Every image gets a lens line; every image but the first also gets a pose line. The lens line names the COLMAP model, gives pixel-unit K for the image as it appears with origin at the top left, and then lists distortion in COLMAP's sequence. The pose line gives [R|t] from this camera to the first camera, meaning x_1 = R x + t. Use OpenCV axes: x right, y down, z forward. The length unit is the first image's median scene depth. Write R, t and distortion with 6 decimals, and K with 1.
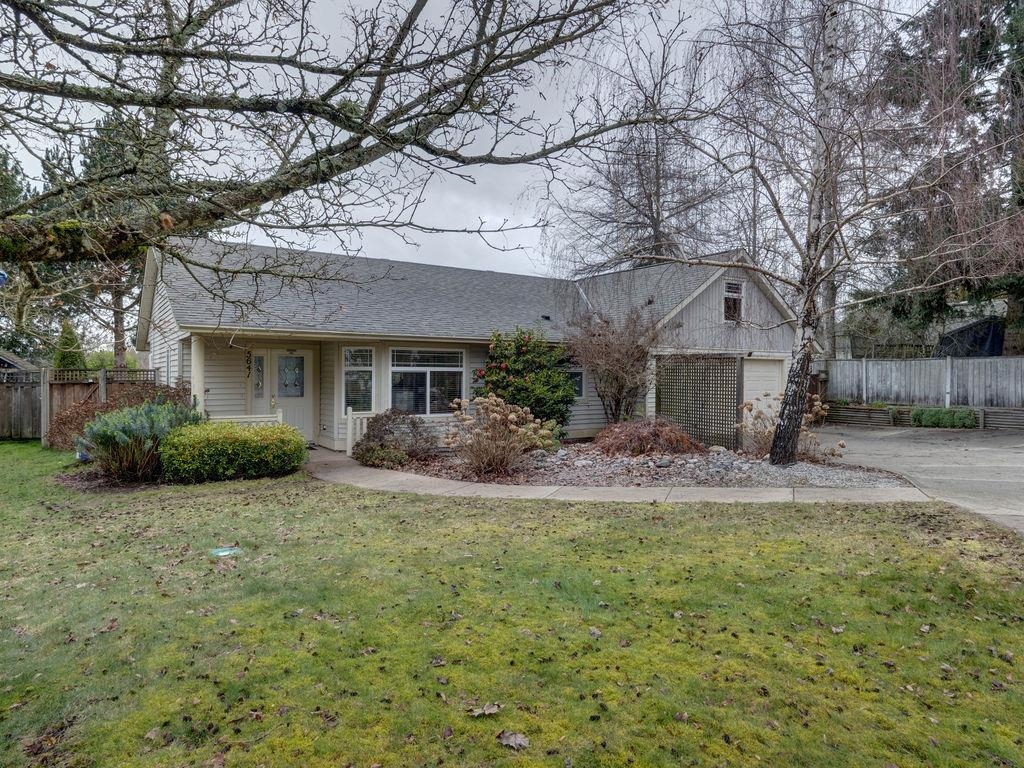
lens RADIAL K [[600.2, 0, 512.4], [0, 600.2, 381.7], [0, 0, 1]] dist [0.000854, 0.000032]
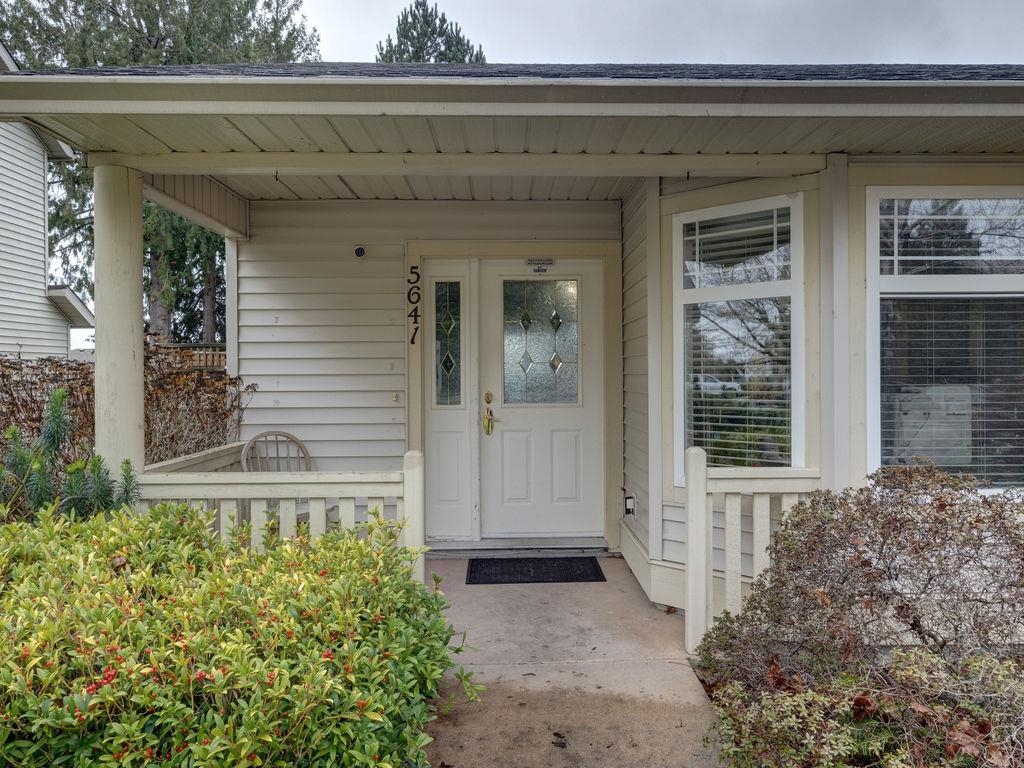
lens RADIAL K [[723.5, 0, 515.3], [0, 723.5, 379.3], [0, 0, 1]] dist [0.000034, 0.000318]
pose [[0.829339, -0.007703, -0.558693, -0.164233], [0.010122, 0.999948, 0.001237, 0.013583], [0.558654, -0.006681, 0.829374, 0.698642]]
